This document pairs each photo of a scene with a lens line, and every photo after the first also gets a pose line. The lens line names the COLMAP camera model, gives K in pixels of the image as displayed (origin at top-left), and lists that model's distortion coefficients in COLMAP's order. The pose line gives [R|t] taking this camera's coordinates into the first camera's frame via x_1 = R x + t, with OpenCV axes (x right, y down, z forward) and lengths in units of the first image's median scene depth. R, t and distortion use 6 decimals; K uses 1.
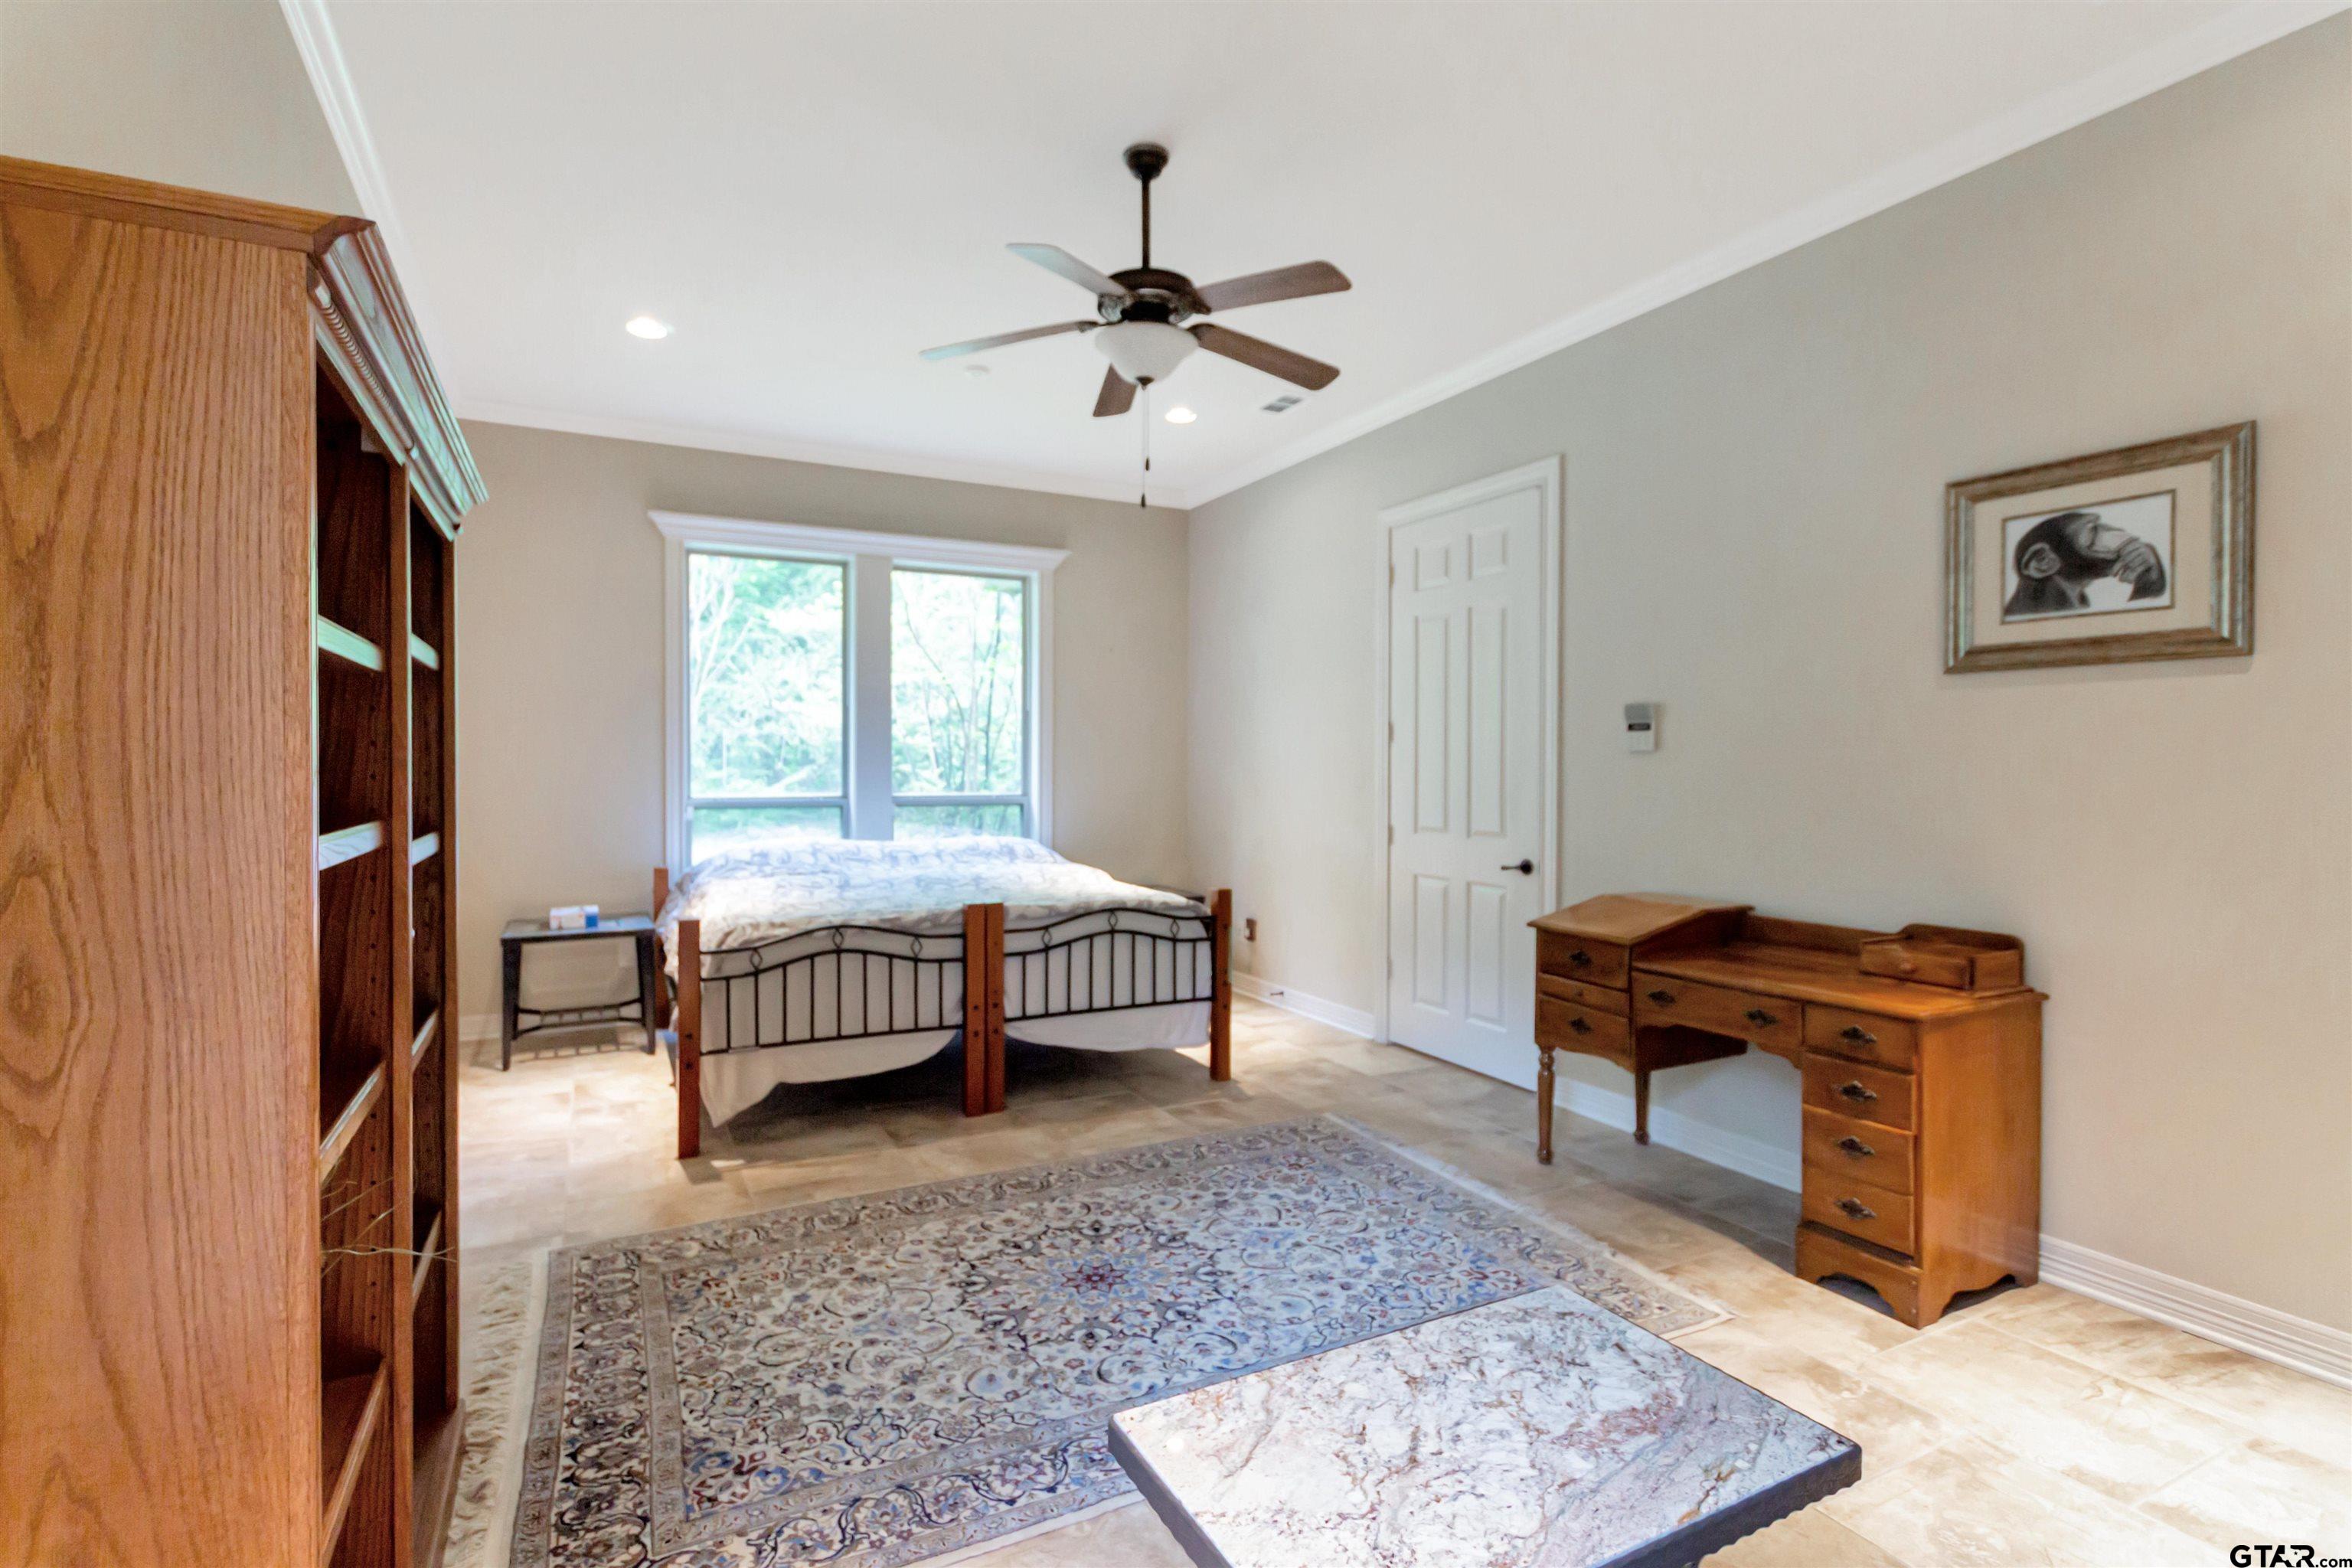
lens RADIAL K [[1087.2, 0, 1176.0], [0, 1087.2, 784.0], [0, 0, 1]] dist [0.010369, 0.000088]
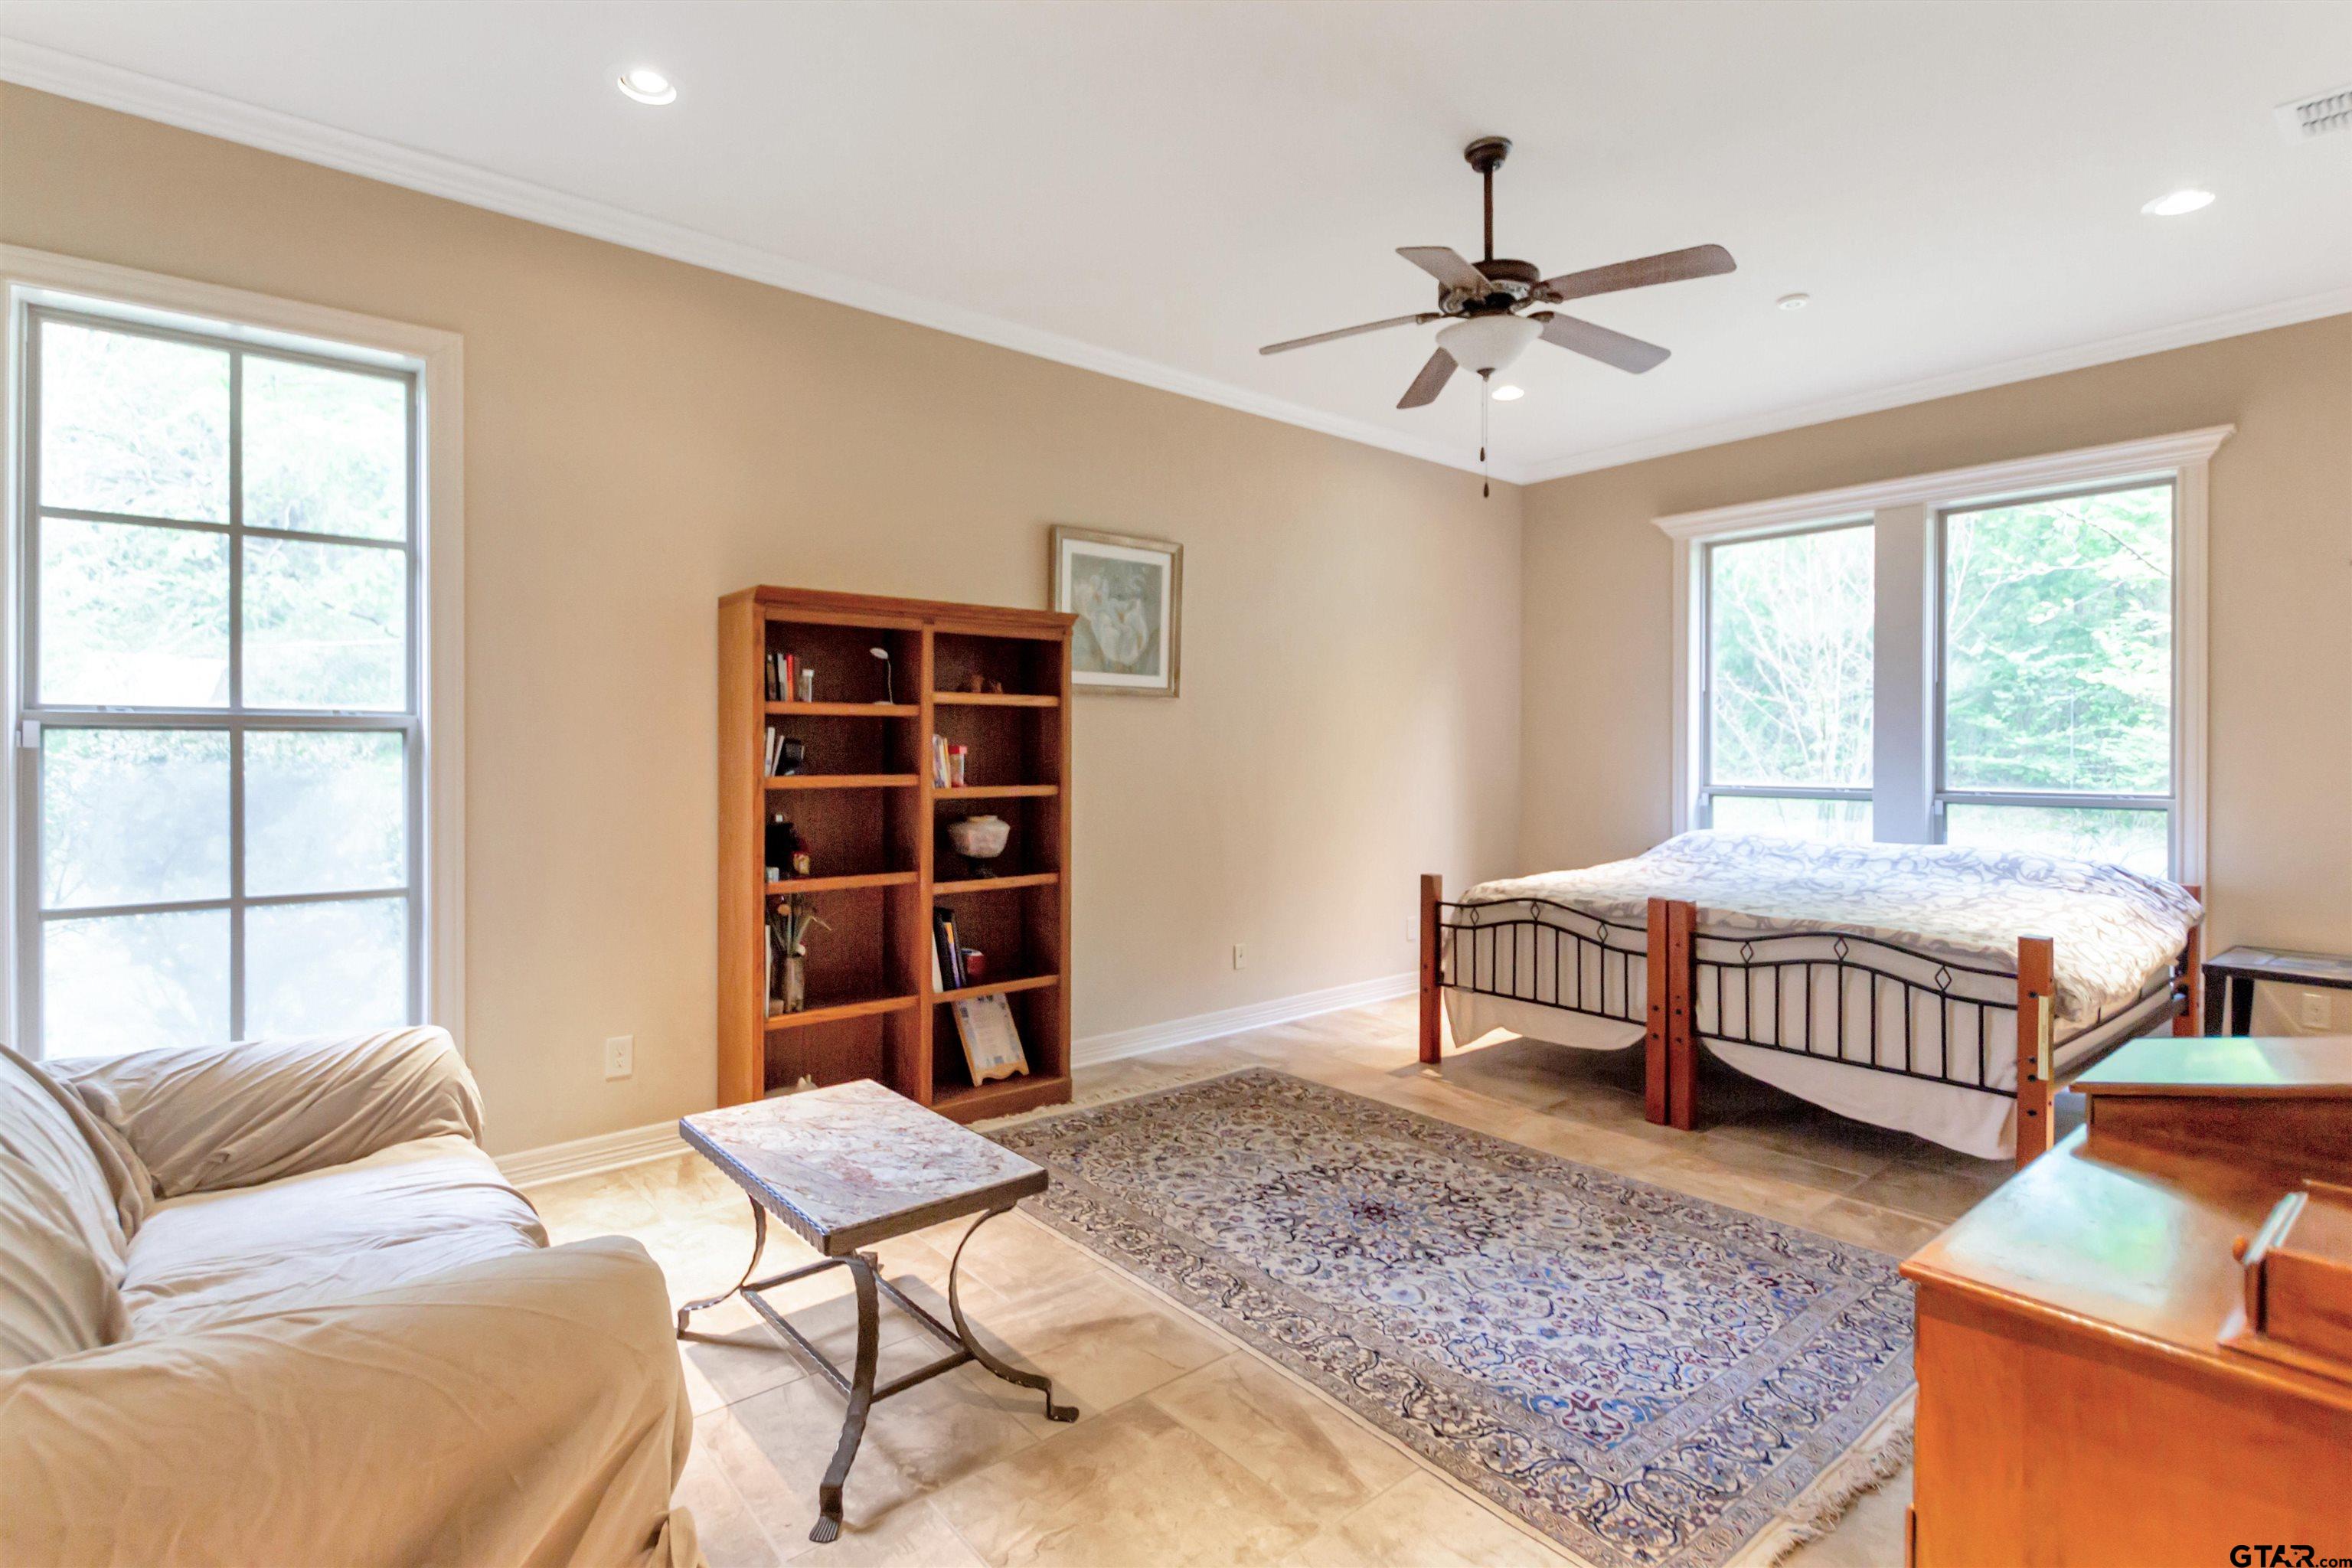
lens RADIAL K [[1163.9, 0, 1149.8], [0, 1163.9, 759.3], [0, 0, 1]] dist [0.004971, -0.000451]
pose [[0.198516, 0.002794, -0.980094, 0.922231], [-0.016441, 0.999865, -0.000480, -0.004061], [0.979960, 0.016209, 0.198535, 0.467044]]
